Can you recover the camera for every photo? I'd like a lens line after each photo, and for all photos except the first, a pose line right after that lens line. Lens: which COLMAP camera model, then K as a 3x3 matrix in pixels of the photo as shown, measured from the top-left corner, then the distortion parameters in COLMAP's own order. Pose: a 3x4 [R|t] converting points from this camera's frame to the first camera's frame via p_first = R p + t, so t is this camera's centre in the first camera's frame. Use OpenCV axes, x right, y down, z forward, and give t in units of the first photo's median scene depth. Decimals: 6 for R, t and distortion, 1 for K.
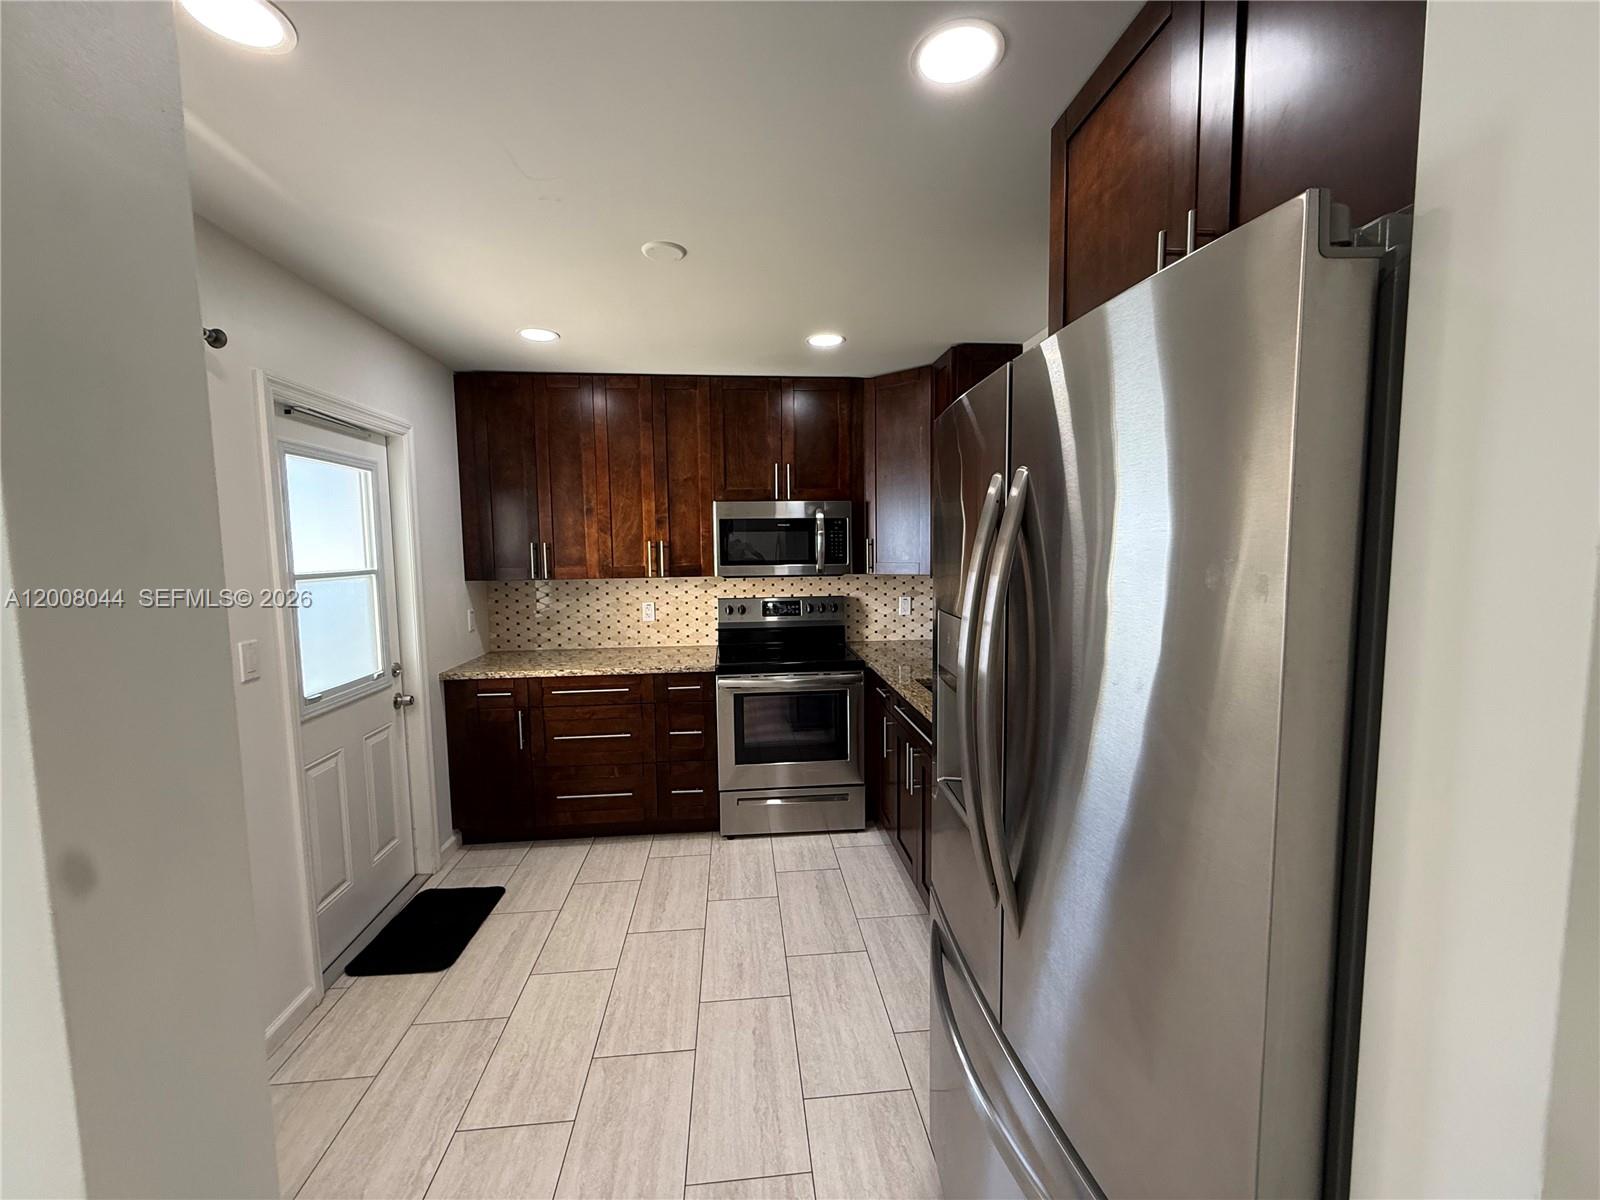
lens RADIAL K [[646.9, 0, 797.7], [0, 646.9, 595.7], [0, 0, 1]] dist [-0.003212, 0.000780]
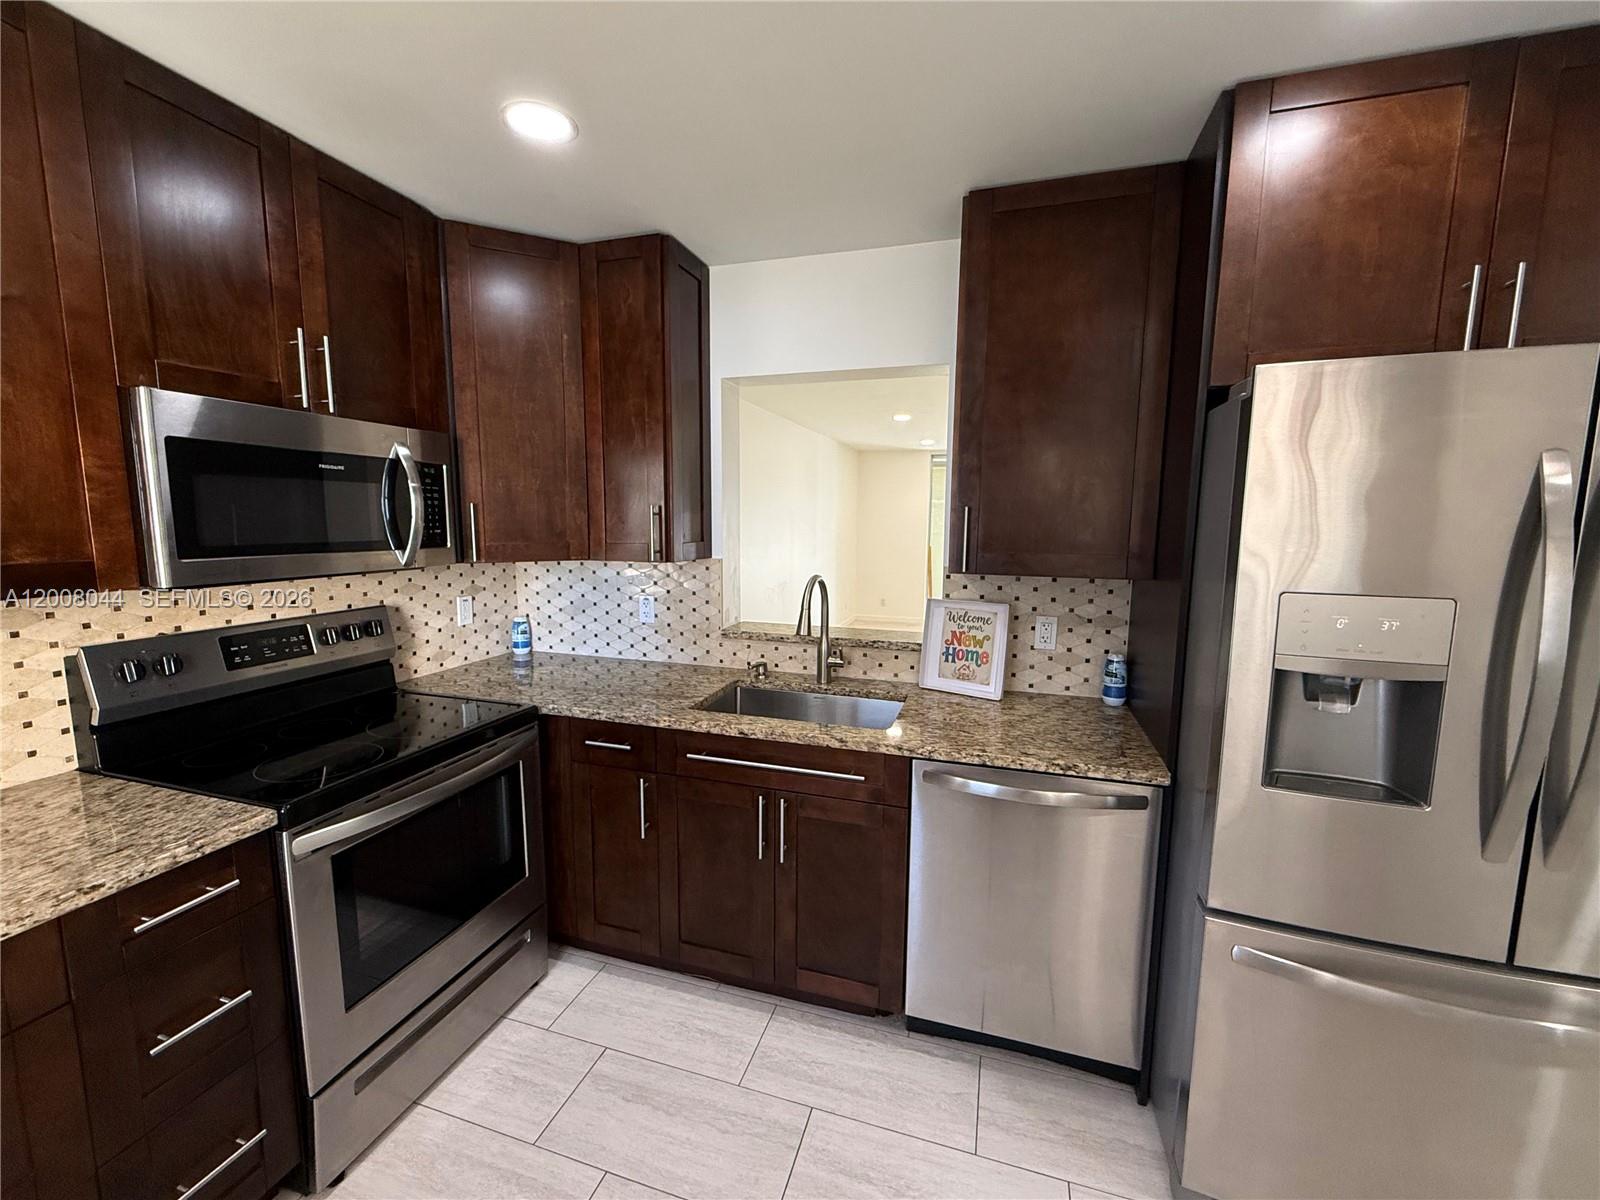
lens RADIAL K [[648.8, 0, 797.3], [0, 648.8, 597.4], [0, 0, 1]] dist [-0.002486, 0.000207]
pose [[0.385051, -0.097555, 0.917725, -0.376704], [0.060432, 0.994929, 0.080407, -0.037055], [-0.920915, 0.024499, 0.388994, 0.577383]]
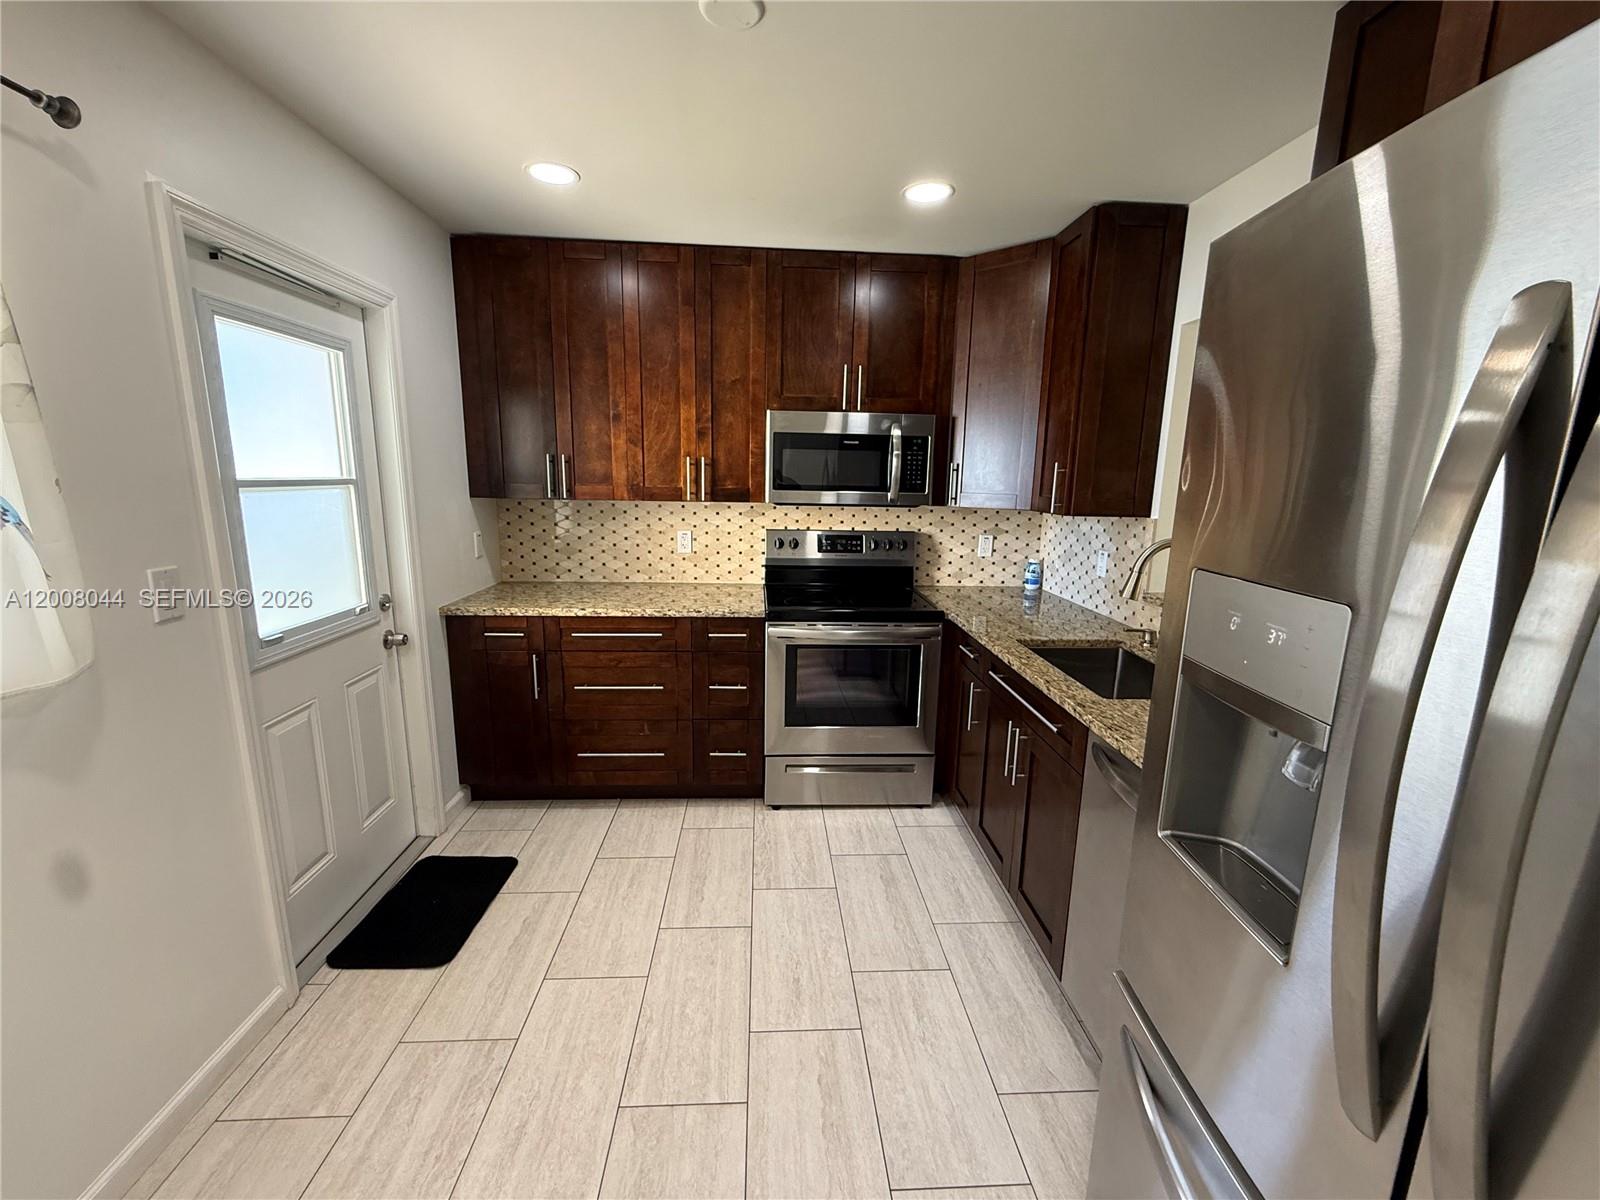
lens RADIAL K [[653.0, 0, 800.8], [0, 653.0, 597.5], [0, 0, 1]] dist [-0.002840, 0.000003]
pose [[0.998743, 0.039584, -0.030763, -0.059431], [-0.036019, 0.993405, 0.108856, -0.001999], [0.034869, -0.107611, 0.993581, 0.175362]]
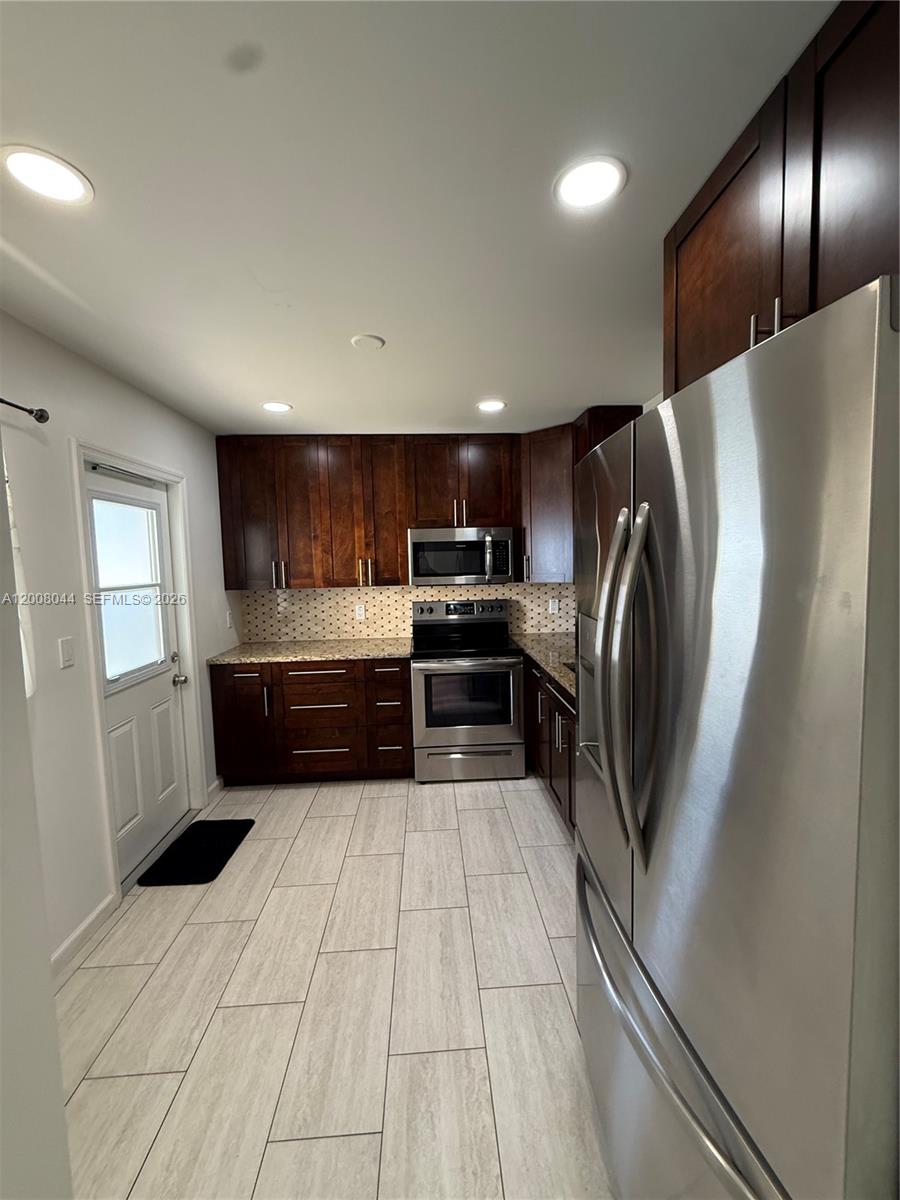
lens RADIAL K [[485.2, 0, 453.7], [0, 485.2, 593.8], [0, 0, 1]] dist [-0.003212, 0.000780]
pose [[0.999151, -0.008847, -0.040230, 0.002985], [0.008572, 0.999939, -0.007004, -0.005556], [0.040289, 0.006653, 0.999166, 0.010651]]
